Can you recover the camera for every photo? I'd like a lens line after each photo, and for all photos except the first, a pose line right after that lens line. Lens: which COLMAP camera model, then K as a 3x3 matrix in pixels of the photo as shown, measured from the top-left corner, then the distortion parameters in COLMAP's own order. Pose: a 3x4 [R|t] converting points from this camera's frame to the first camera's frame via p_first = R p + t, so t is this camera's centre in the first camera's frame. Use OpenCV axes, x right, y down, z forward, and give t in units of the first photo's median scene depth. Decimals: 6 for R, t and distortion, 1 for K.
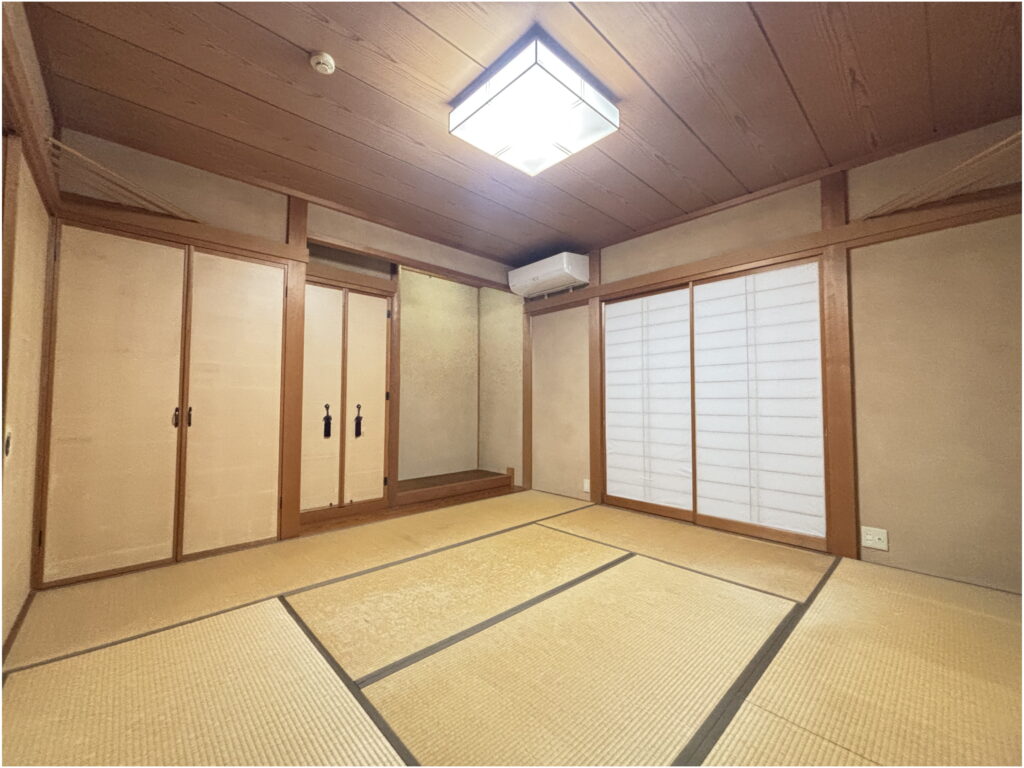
lens RADIAL K [[410.7, 0, 508.8], [0, 410.7, 383.1], [0, 0, 1]] dist [0.014498, -0.000011]
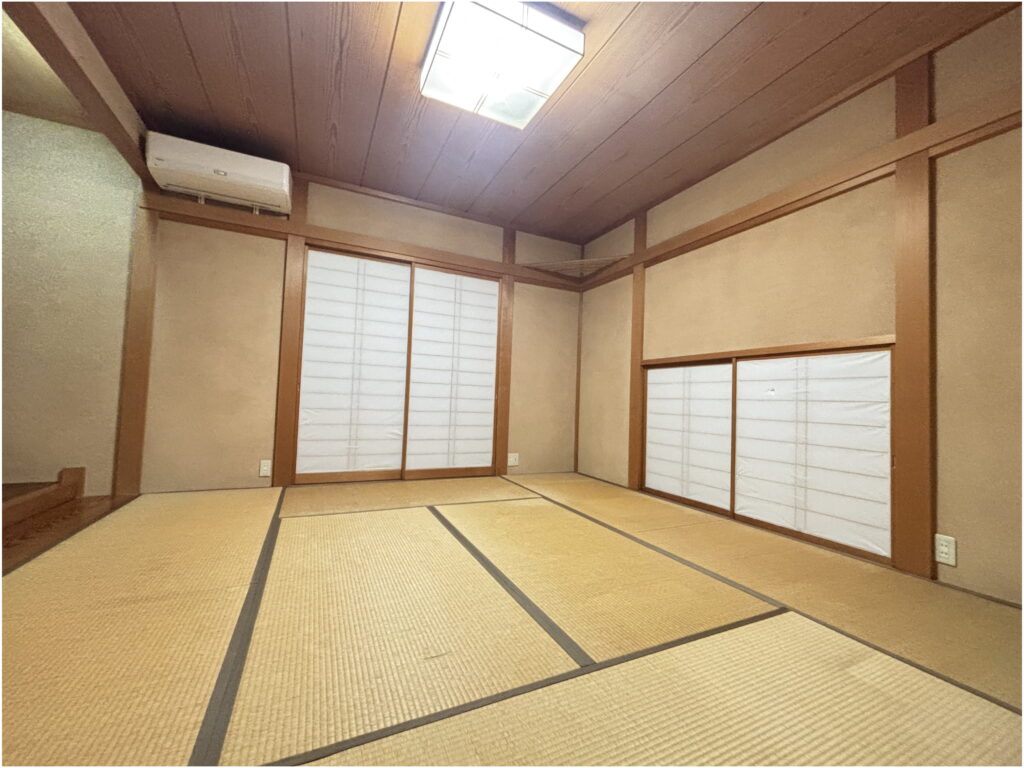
lens RADIAL K [[410.7, 0, 508.6], [0, 410.7, 384.0], [0, 0, 1]] dist [0.014498, -0.000011]
pose [[0.309130, 0.048559, 0.949779, -0.528094], [-0.081556, 0.996370, -0.024397, 0.087453], [-0.947516, -0.069919, 0.311968, 0.401257]]
